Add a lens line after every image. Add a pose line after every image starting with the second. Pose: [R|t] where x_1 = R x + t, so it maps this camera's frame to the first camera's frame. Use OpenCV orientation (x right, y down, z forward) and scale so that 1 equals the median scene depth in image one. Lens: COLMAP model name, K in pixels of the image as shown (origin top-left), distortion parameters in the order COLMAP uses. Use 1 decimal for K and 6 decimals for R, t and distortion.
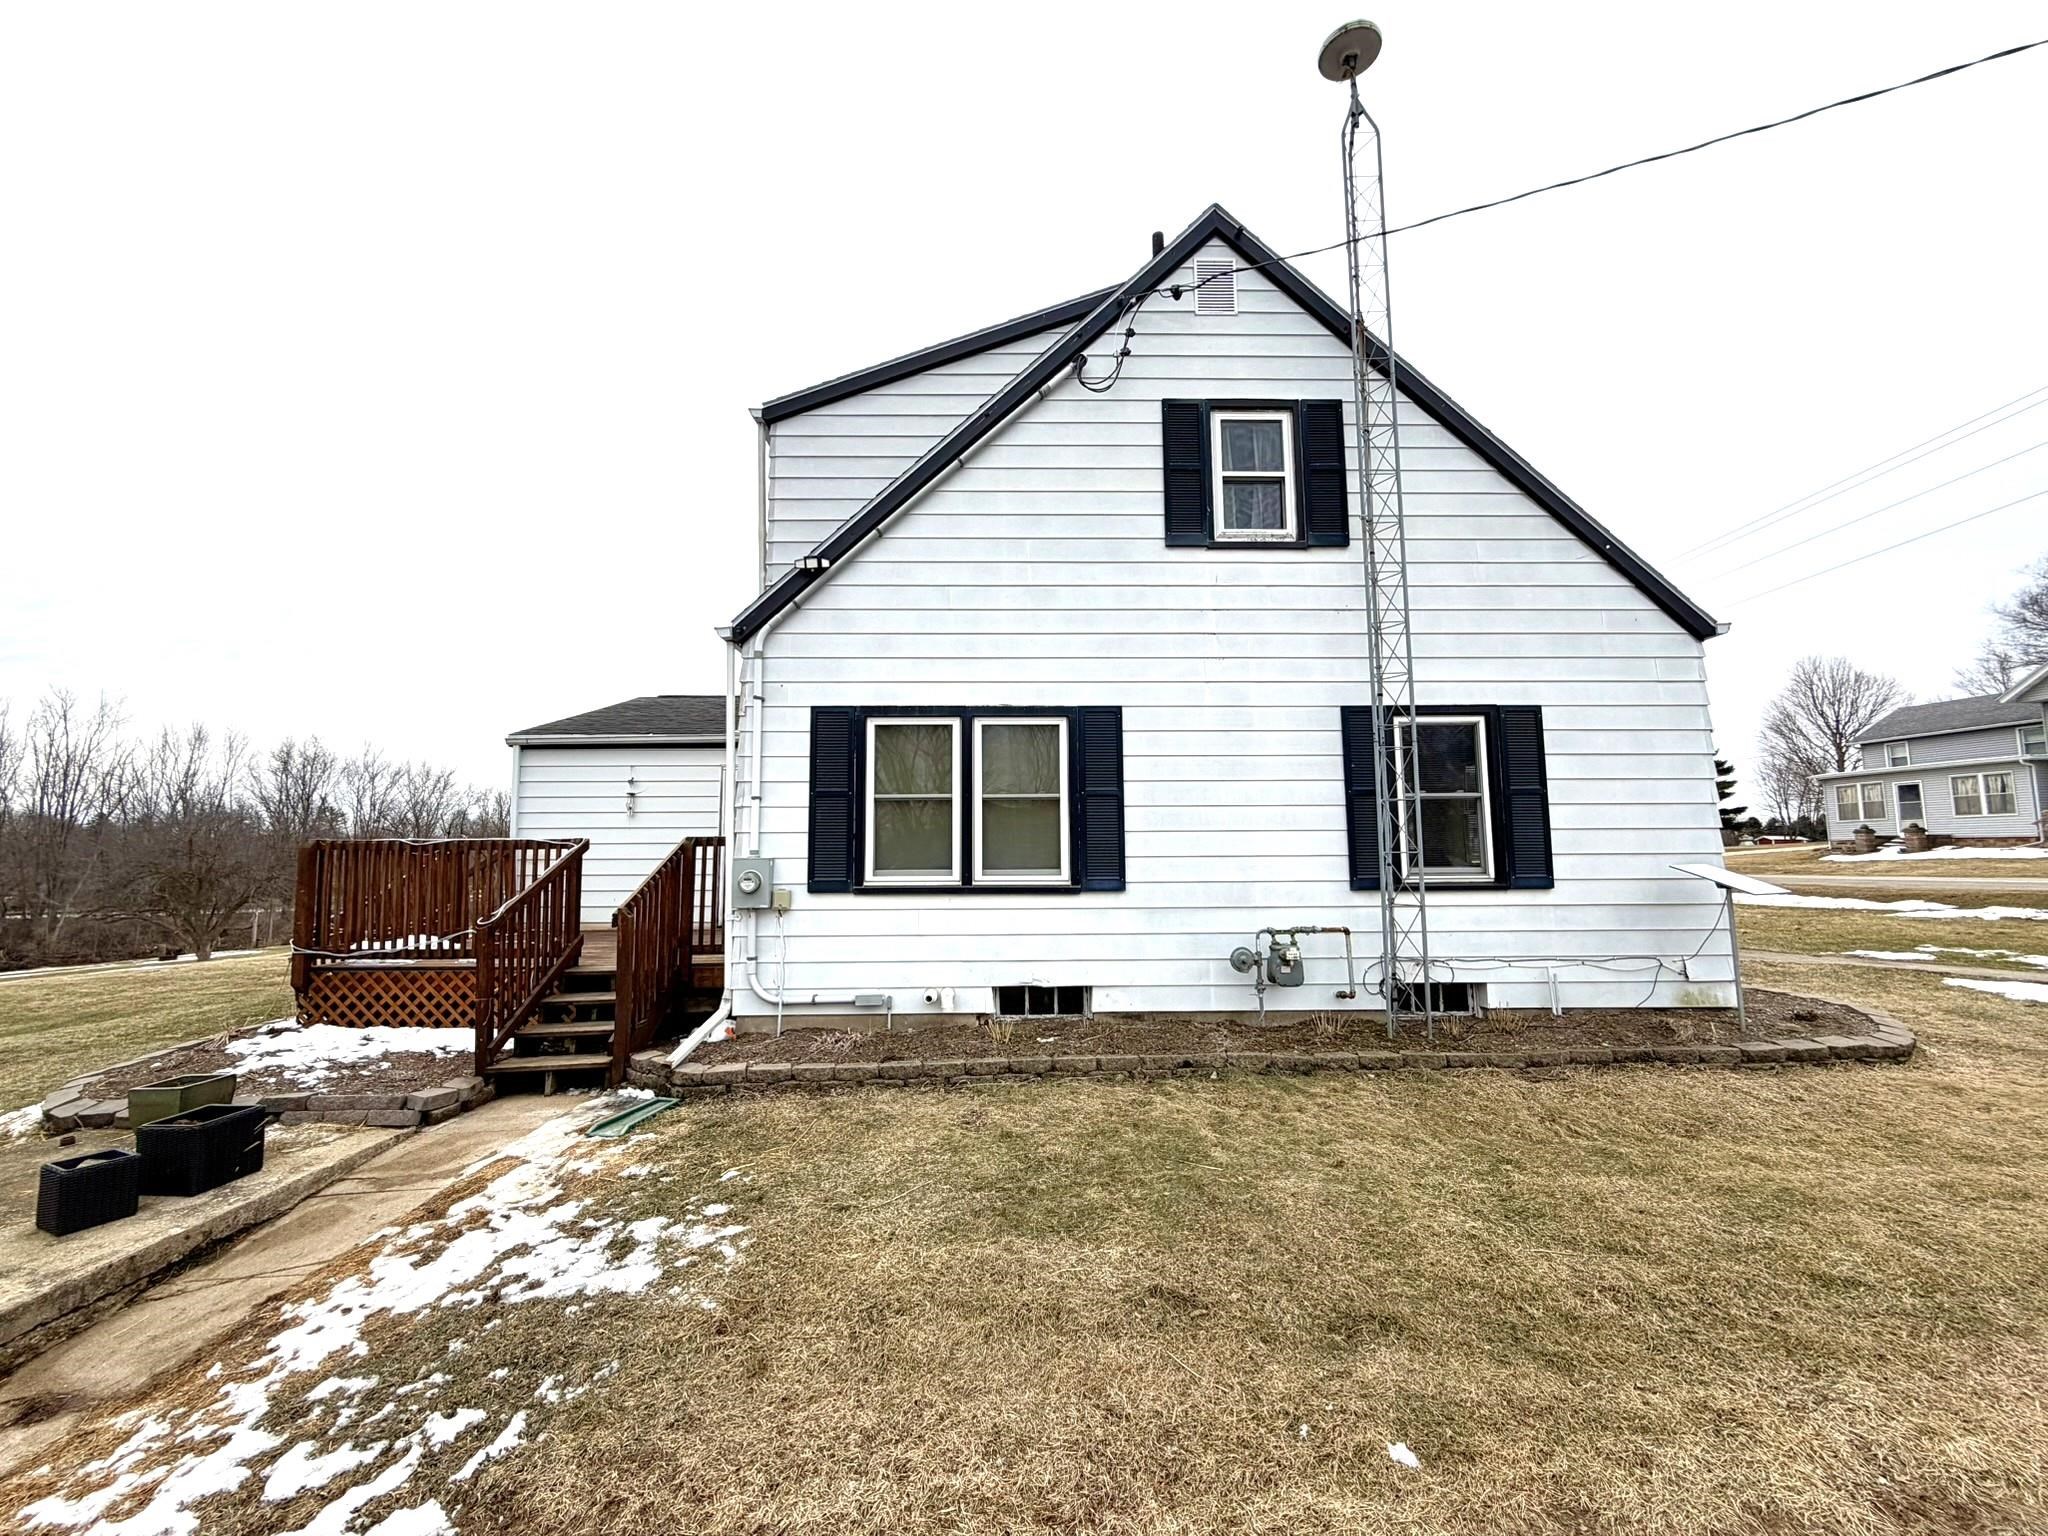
lens RADIAL K [[822.9, 0, 1012.8], [0, 822.9, 765.6], [0, 0, 1]] dist [0.001608, -0.001127]
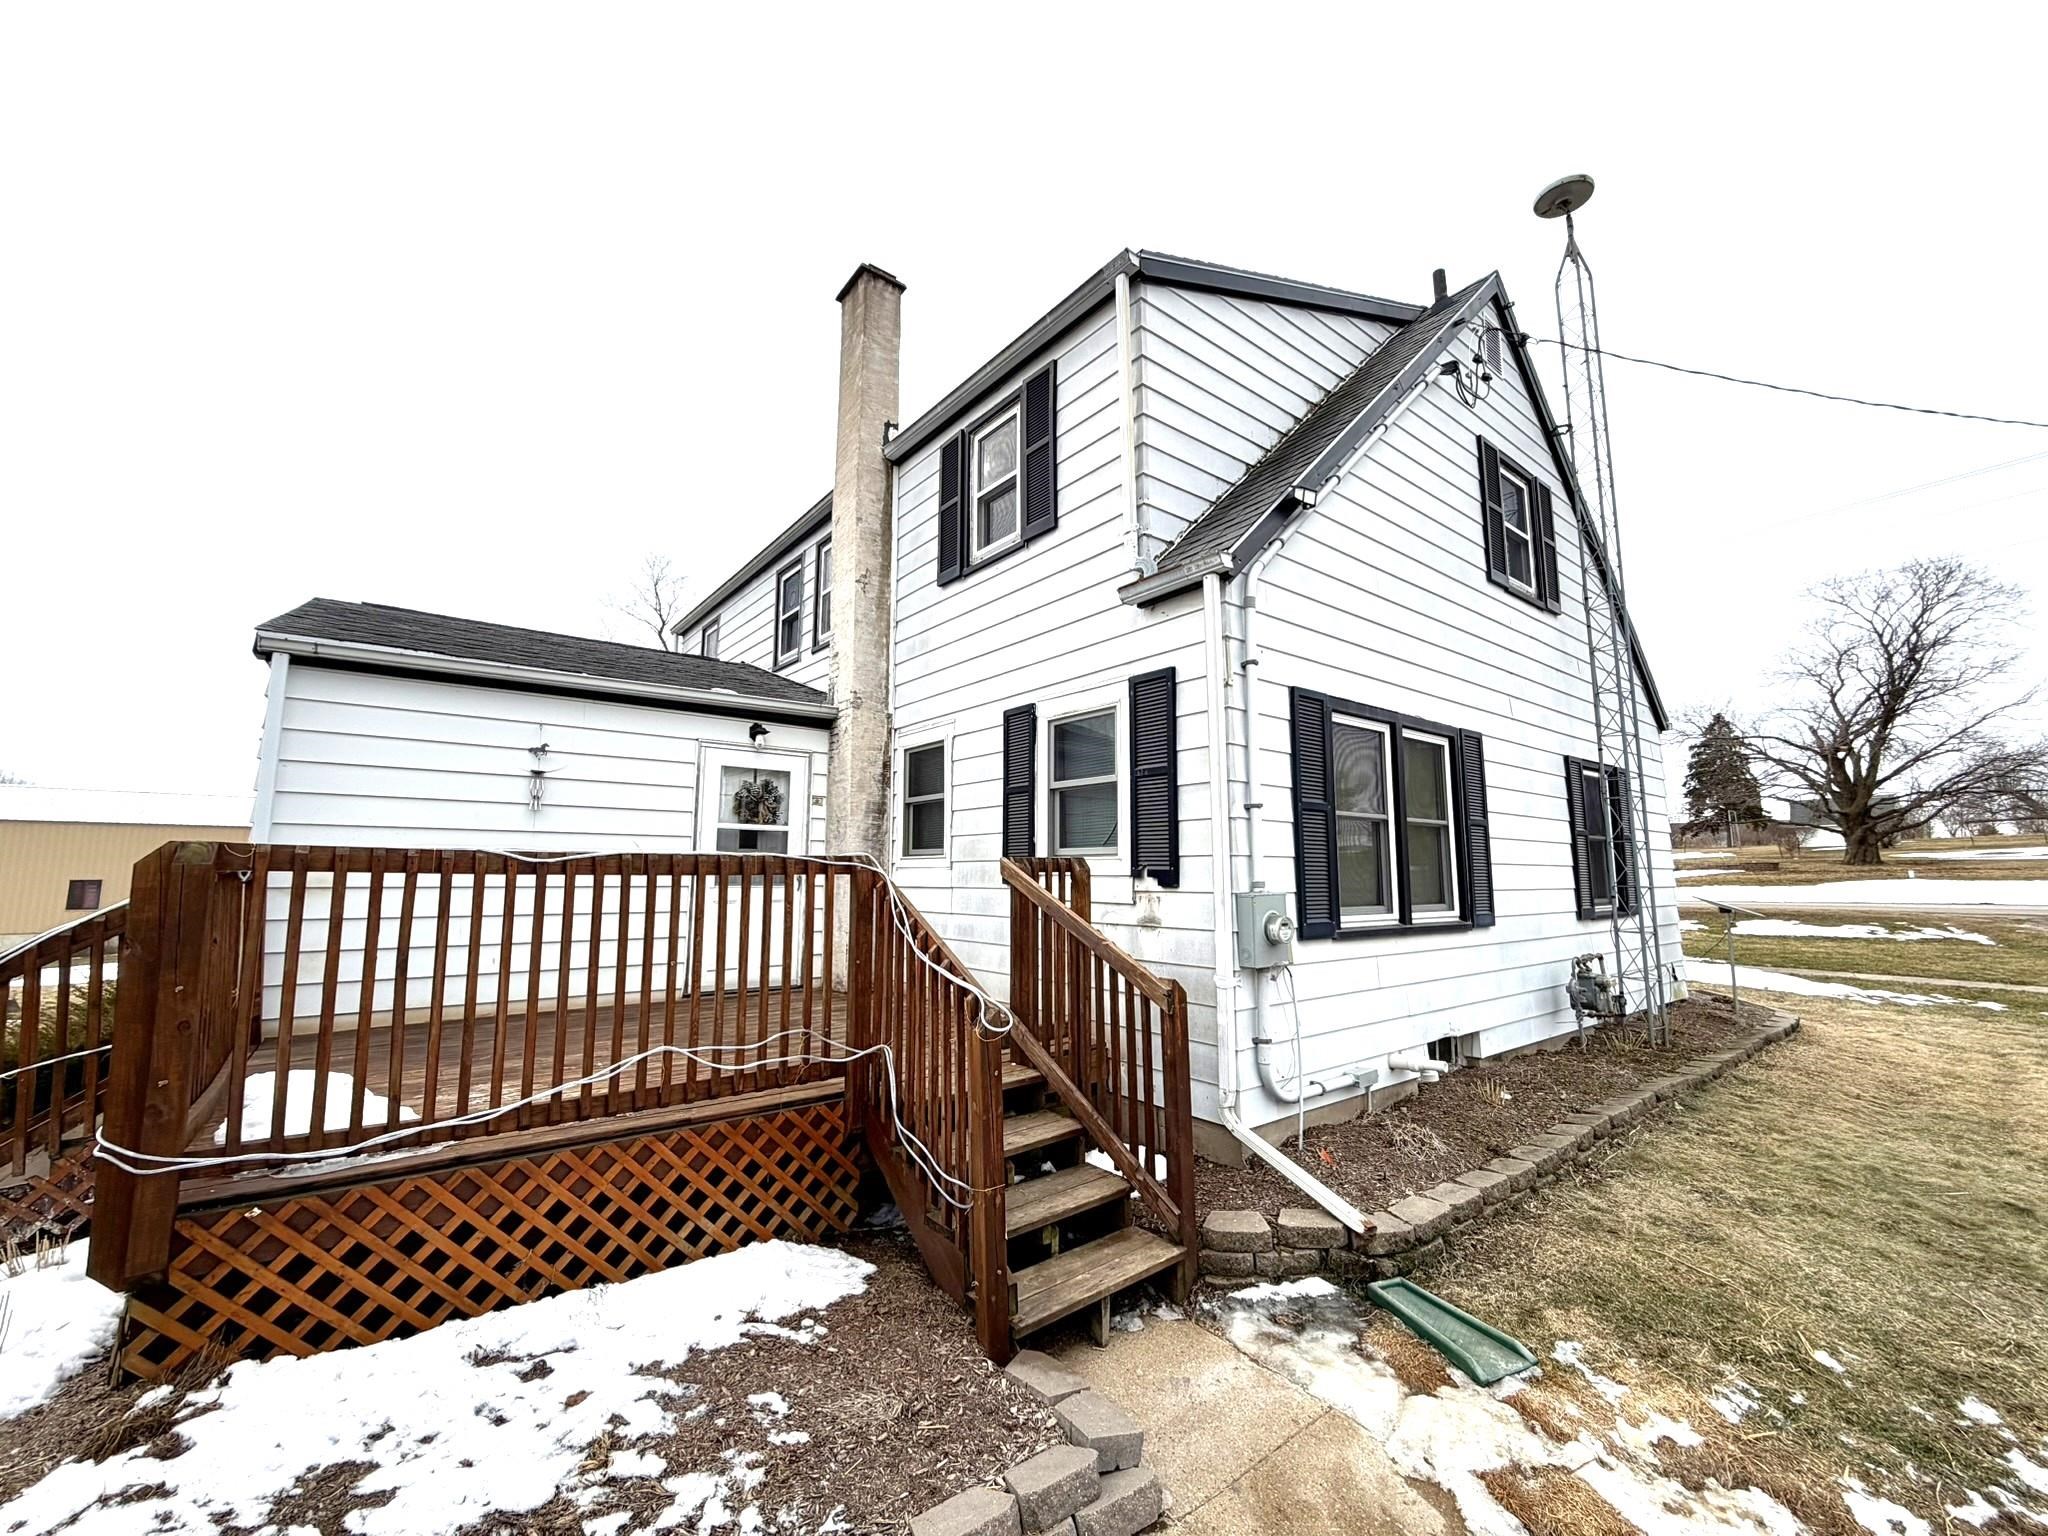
lens RADIAL K [[822.9, 0, 1018.7], [0, 822.9, 766.3], [0, 0, 1]] dist [0.001608, -0.001127]
pose [[0.794550, 0.091890, 0.600205, -0.870314], [-0.074756, 0.995766, -0.053489, 0.057510], [-0.602579, -0.002369, 0.798055, 0.555400]]
